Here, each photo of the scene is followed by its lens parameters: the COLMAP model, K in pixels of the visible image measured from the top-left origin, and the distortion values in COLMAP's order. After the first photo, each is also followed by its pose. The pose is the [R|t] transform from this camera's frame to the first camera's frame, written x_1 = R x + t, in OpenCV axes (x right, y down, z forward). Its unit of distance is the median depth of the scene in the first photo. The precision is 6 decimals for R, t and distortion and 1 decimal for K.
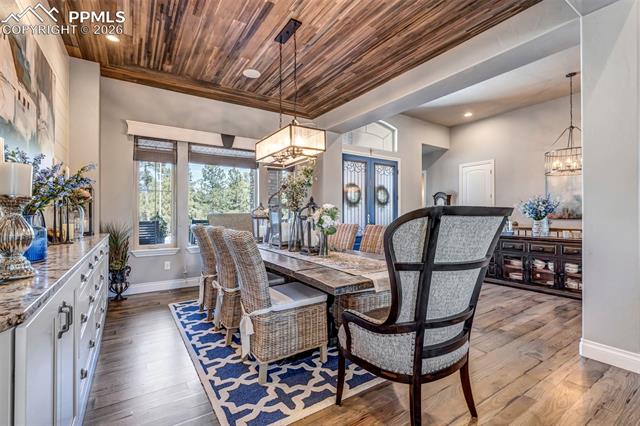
lens RADIAL K [[289.8, 0, 320.0], [0, 289.8, 213.0], [0, 0, 1]] dist [0.002459, 0.001066]
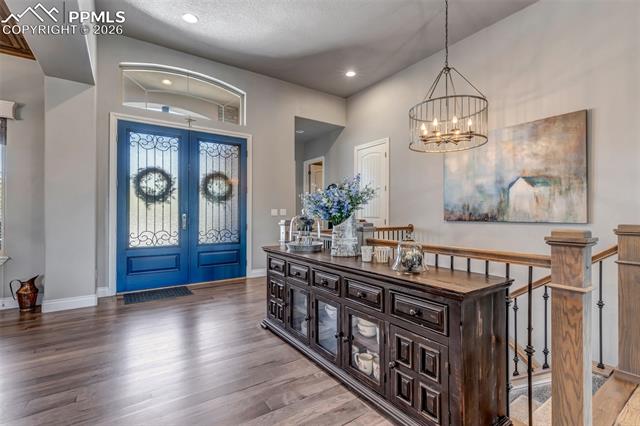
lens RADIAL K [[293.9, 0, 307.4], [0, 293.9, 214.6], [0, 0, 1]] dist [0.002515, 0.000182]
pose [[0.999984, 0.001587, -0.005350, 0.462332], [-0.001531, 0.999946, 0.010320, -0.000140], [0.005366, -0.010312, 0.999932, 0.308986]]
